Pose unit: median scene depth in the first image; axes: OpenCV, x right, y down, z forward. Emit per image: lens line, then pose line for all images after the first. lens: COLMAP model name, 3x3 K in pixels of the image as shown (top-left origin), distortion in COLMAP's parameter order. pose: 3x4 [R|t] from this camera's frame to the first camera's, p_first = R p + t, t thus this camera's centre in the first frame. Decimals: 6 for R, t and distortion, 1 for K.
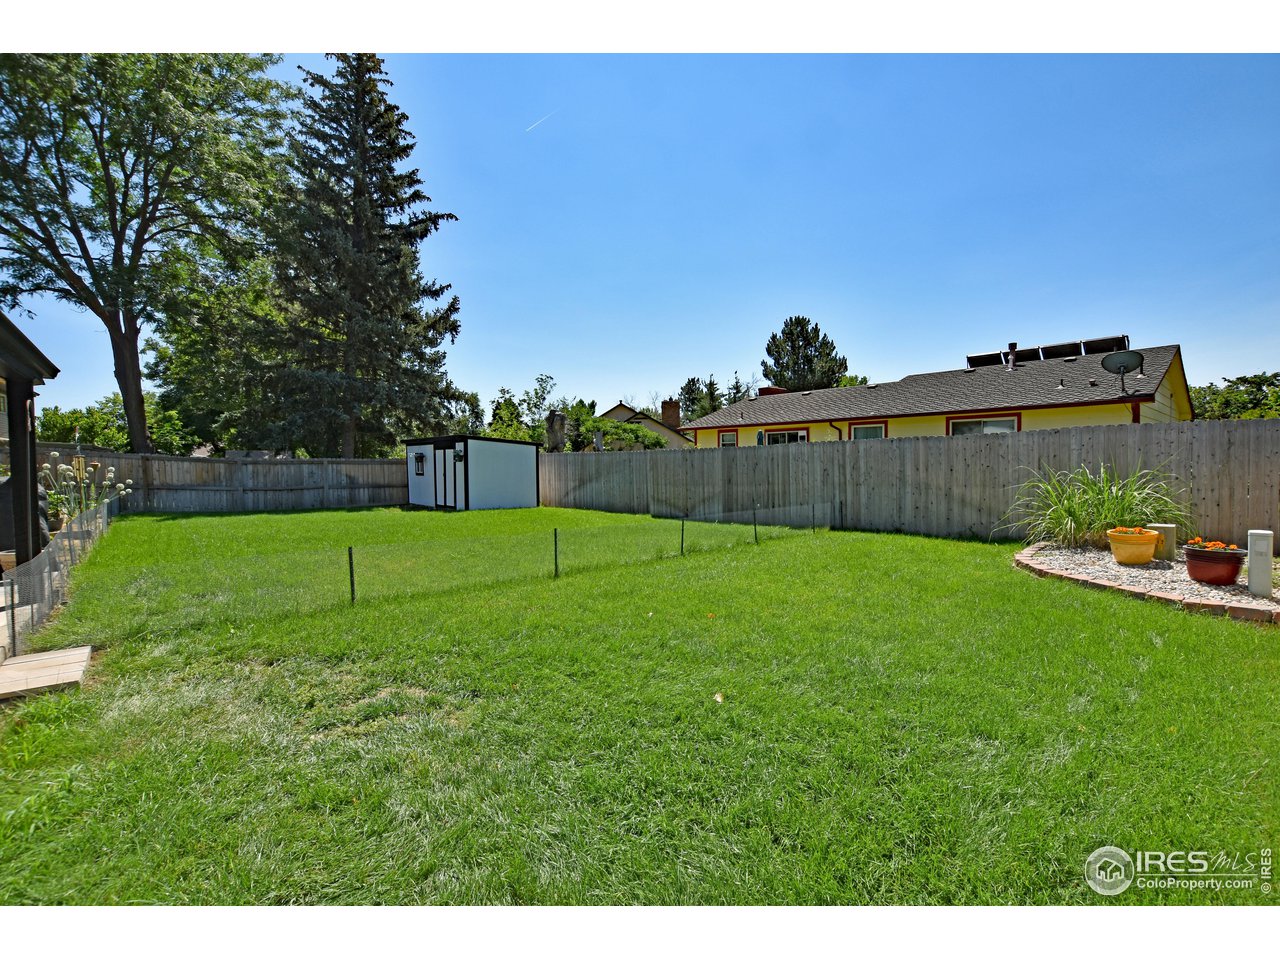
lens RADIAL K [[652.0, 0, 645.4], [0, 652.0, 485.8], [0, 0, 1]] dist [-0.002547, 0.000021]
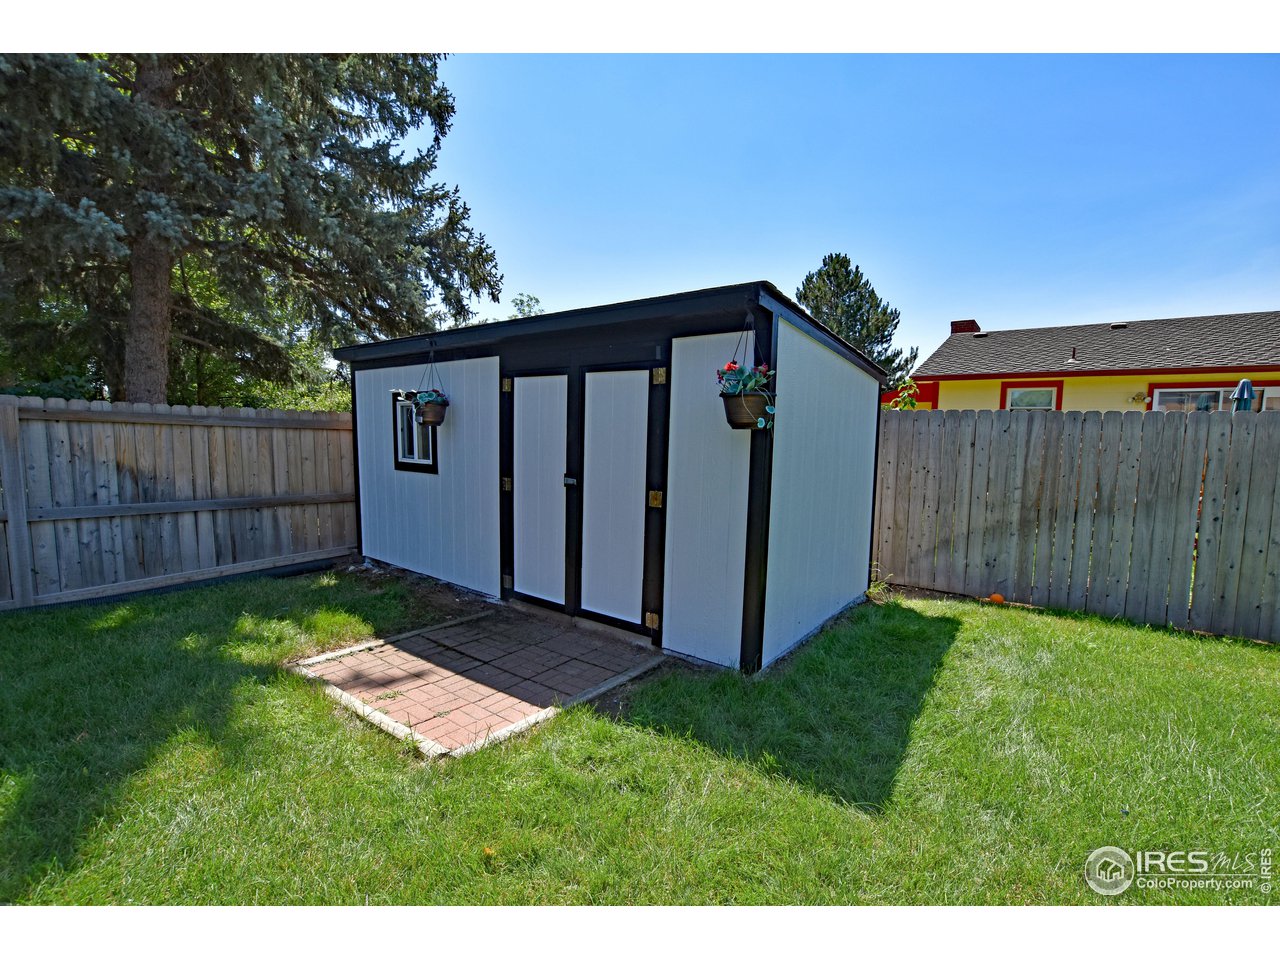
lens RADIAL K [[609.1, 0, 646.0], [0, 609.1, 486.6], [0, 0, 1]] dist [-0.002949, -0.000498]
pose [[0.977488, 0.013034, 0.210588, -0.267707], [-0.023293, 0.998655, 0.046313, -0.021577], [-0.209702, -0.050175, 0.976477, 0.633034]]
